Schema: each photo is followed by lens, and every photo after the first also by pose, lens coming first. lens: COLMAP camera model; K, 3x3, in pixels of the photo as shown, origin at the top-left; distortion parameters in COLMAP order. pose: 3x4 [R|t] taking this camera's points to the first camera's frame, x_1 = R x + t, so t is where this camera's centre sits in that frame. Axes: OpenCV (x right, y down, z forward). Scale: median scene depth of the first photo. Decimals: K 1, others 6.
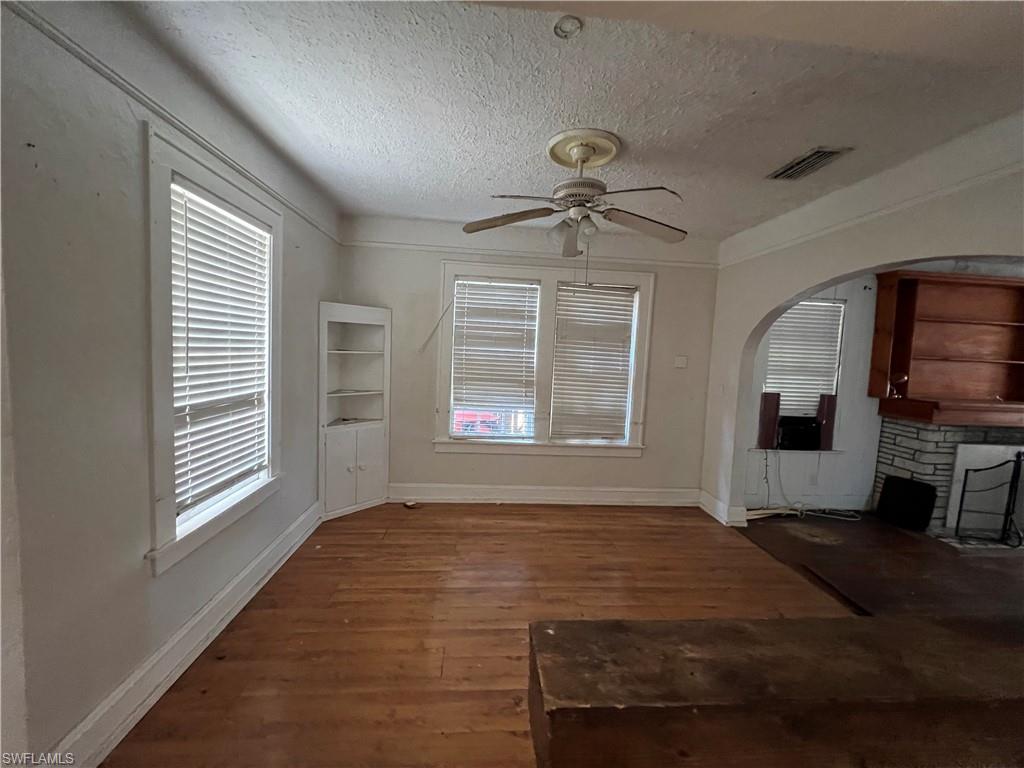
lens RADIAL K [[417.7, 0, 515.2], [0, 417.7, 382.4], [0, 0, 1]] dist [-0.003122, 0.001361]
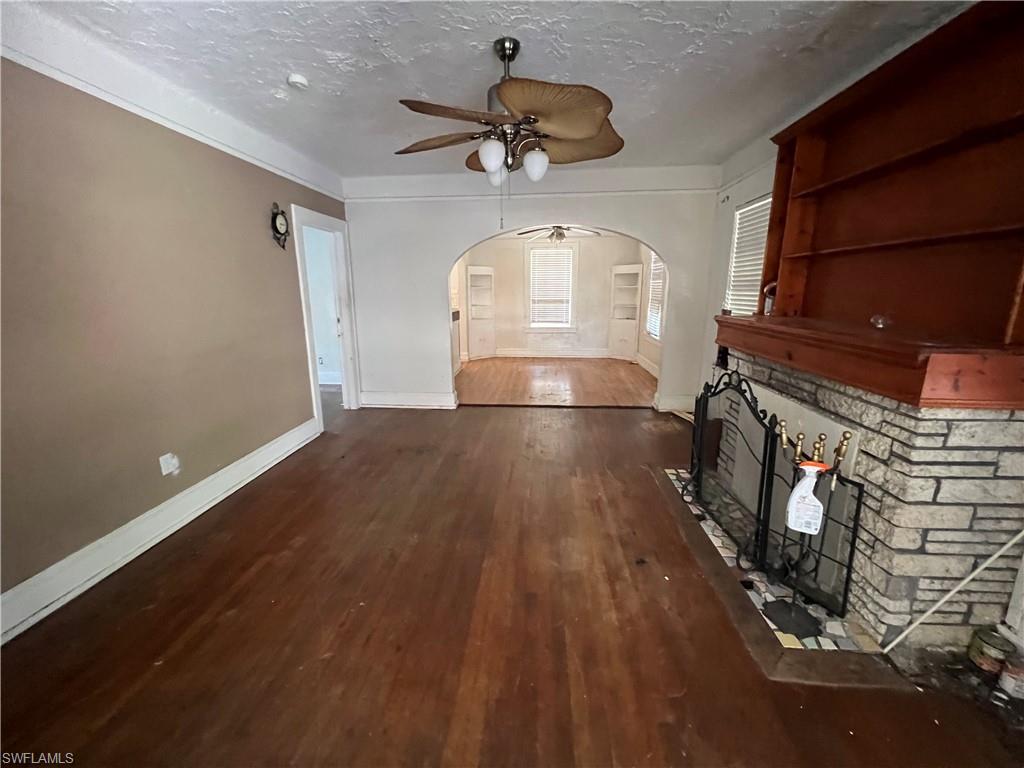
lens RADIAL K [[417.7, 0, 514.1], [0, 417.7, 379.8], [0, 0, 1]] dist [-0.003122, 0.001361]
pose [[-0.156385, 0.167530, -0.973385, 3.032364], [-0.082664, 0.979832, 0.181921, 0.086747], [0.984231, 0.108914, -0.139382, 1.189206]]
